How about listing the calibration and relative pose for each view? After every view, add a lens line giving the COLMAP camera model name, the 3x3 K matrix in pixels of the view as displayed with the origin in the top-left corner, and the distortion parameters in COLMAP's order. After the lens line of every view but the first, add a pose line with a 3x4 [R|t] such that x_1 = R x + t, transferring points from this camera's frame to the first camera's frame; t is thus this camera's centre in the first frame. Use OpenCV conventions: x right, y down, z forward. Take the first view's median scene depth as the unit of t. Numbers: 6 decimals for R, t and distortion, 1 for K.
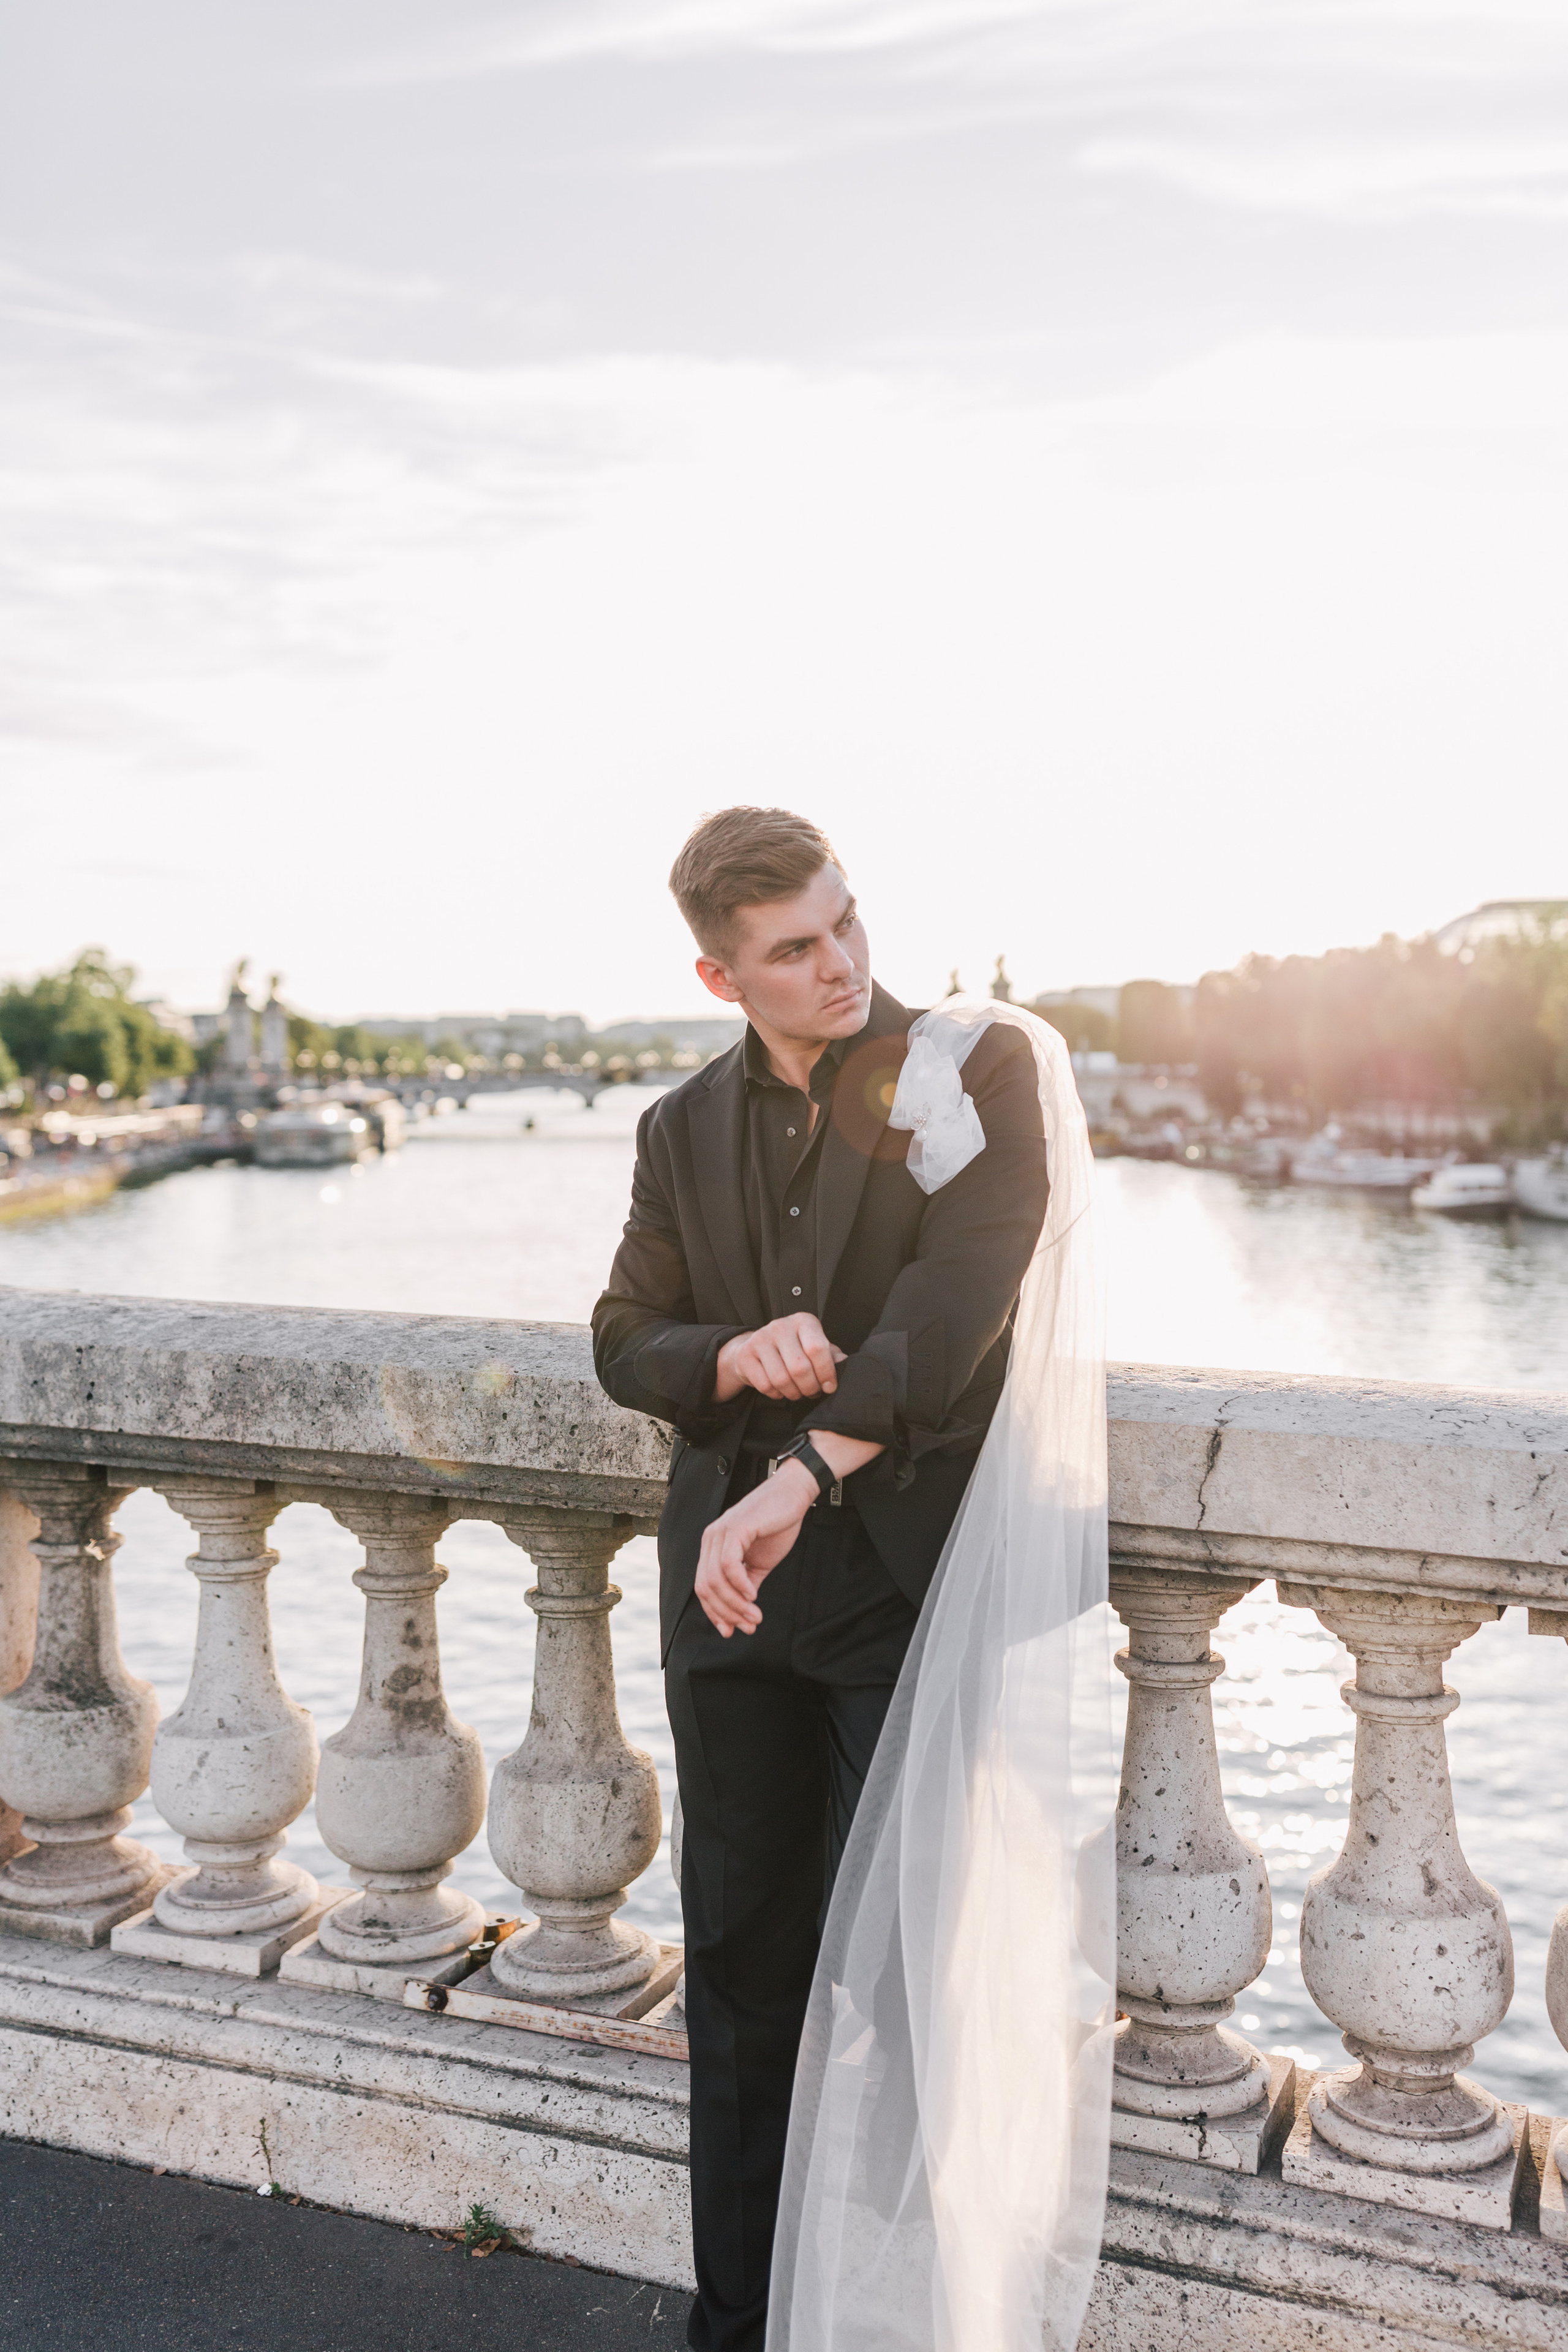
lens RADIAL K [[2452.9, 0, 785.1], [0, 2452.9, 1115.3], [0, 0, 1]] dist [0.123622, -0.015914]
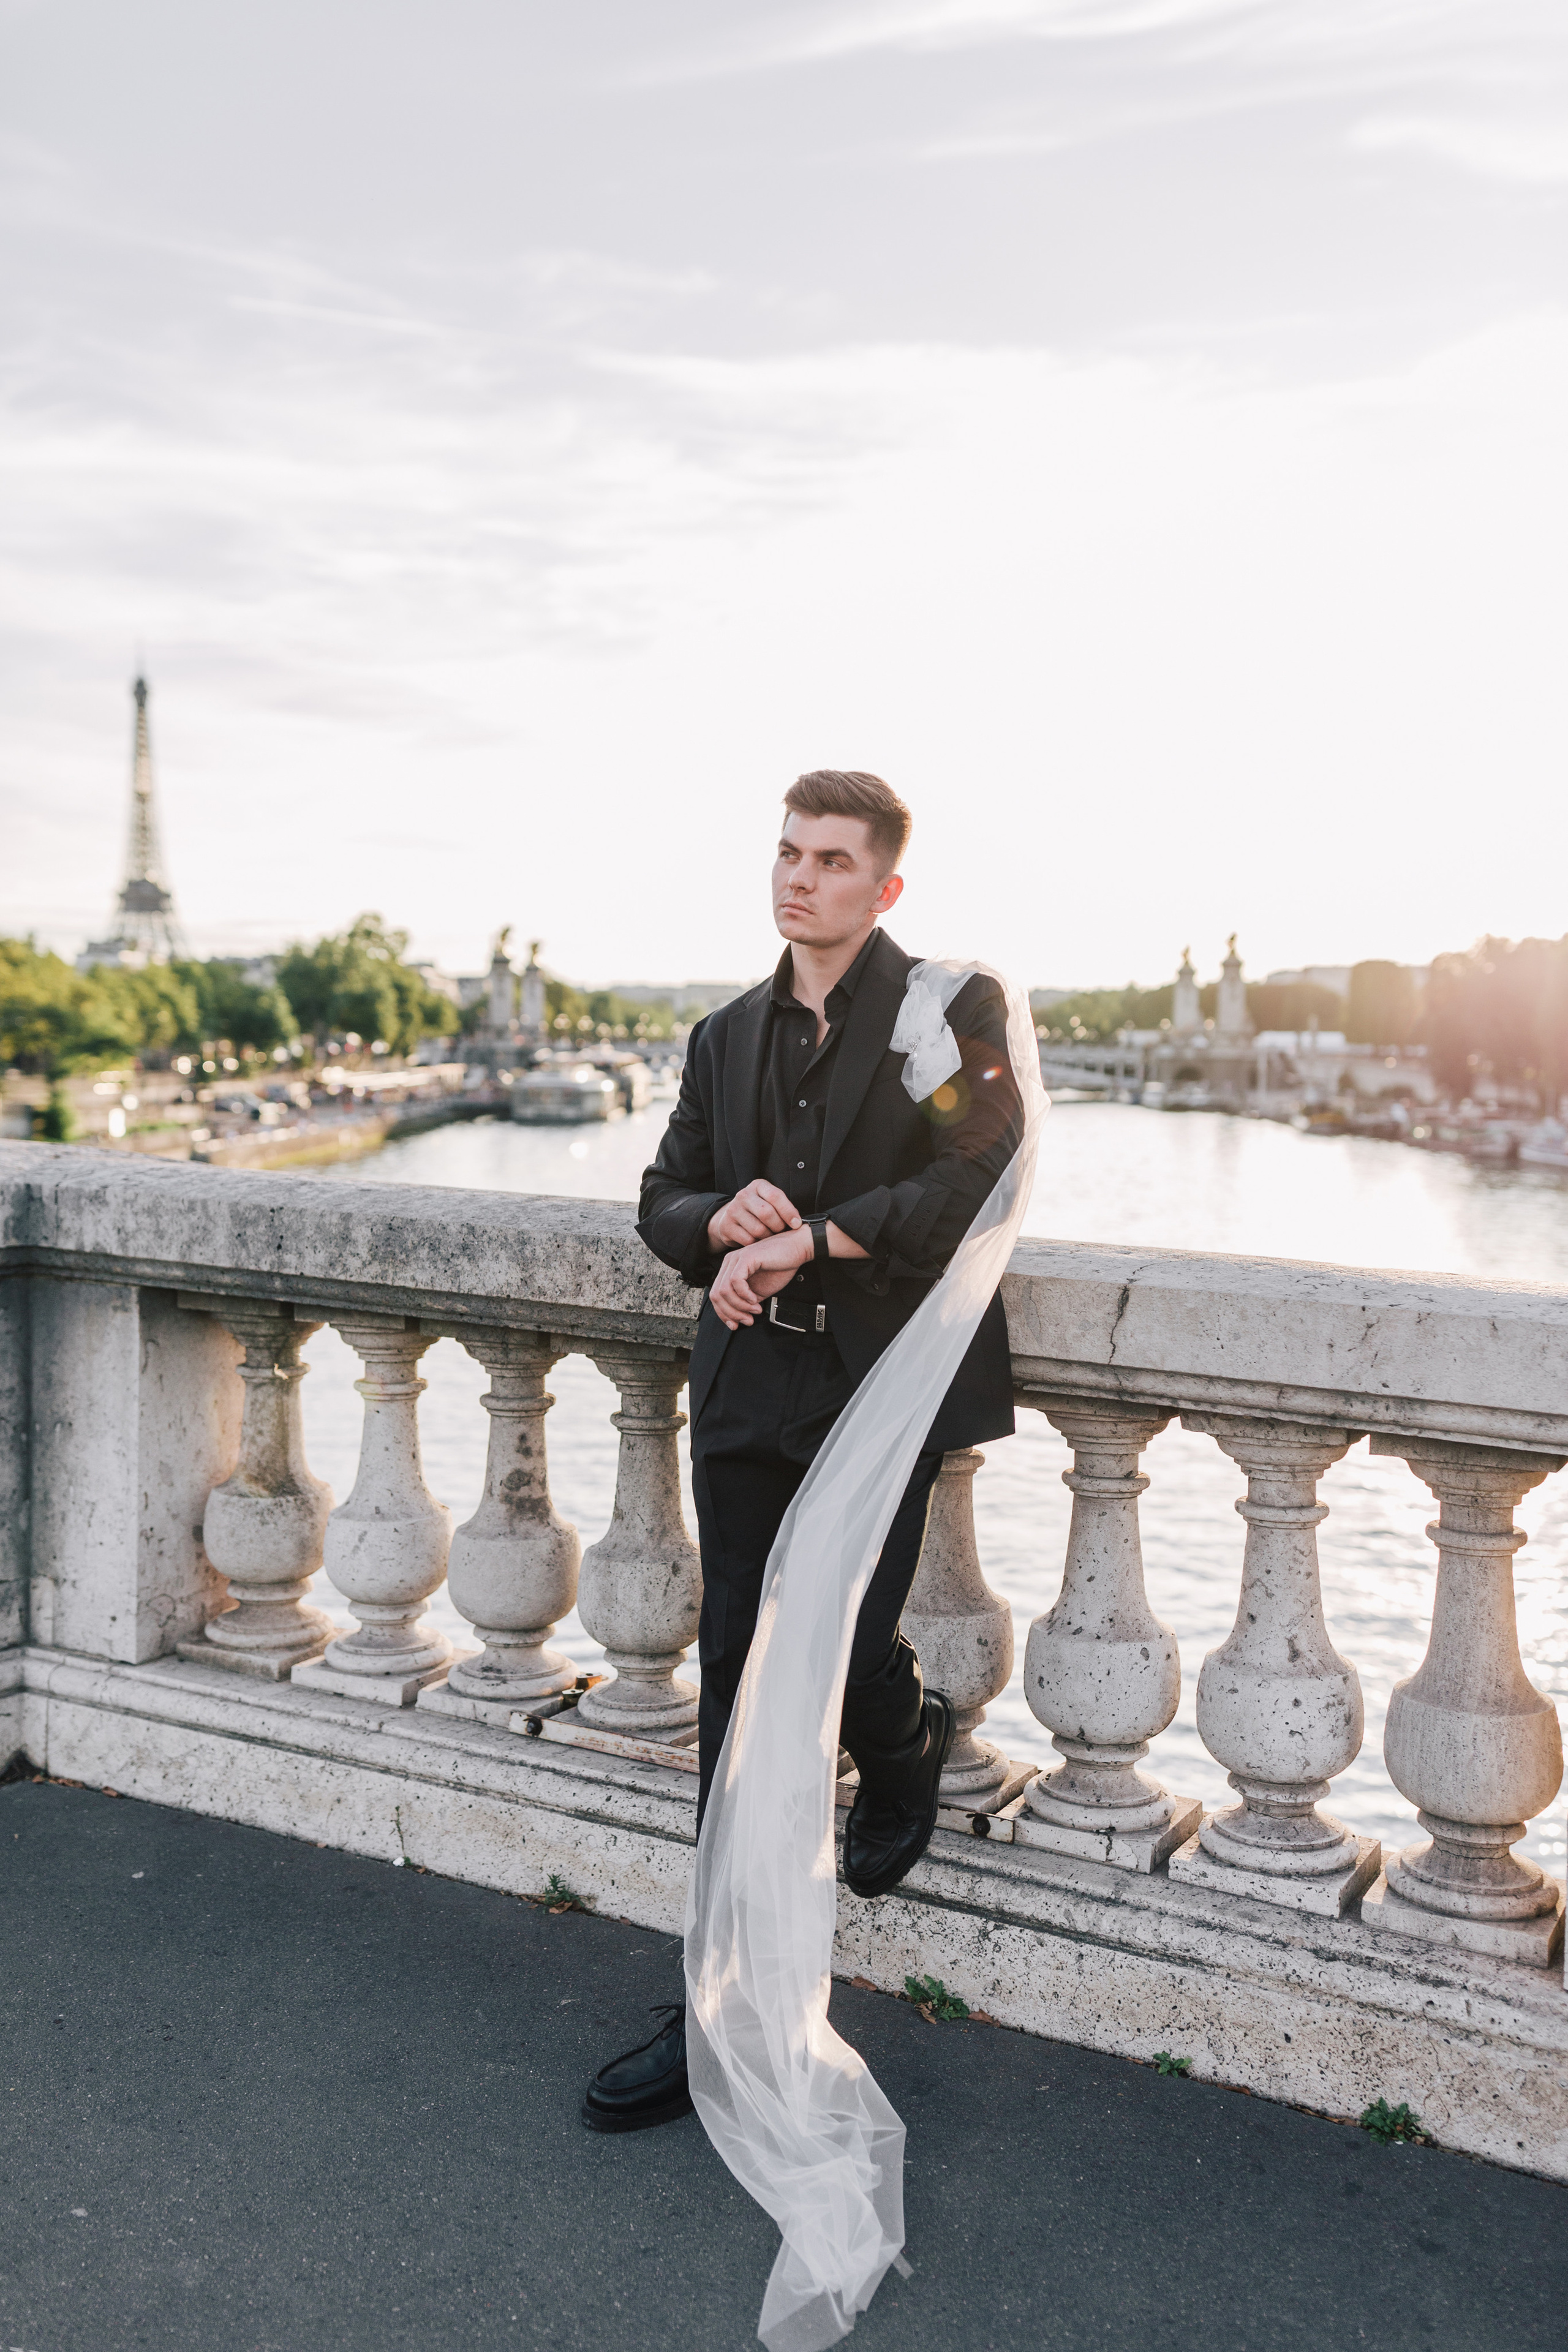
lens RADIAL K [[2452.9, 0, 785.1], [0, 2452.9, 1115.3], [0, 0, 1]] dist [0.123622, -0.015914]
pose [[0.993592, 0.025953, -0.110007, 0.118679], [-0.024973, 0.999635, 0.010278, 0.026822], [0.110234, -0.007465, 0.993878, -0.237343]]
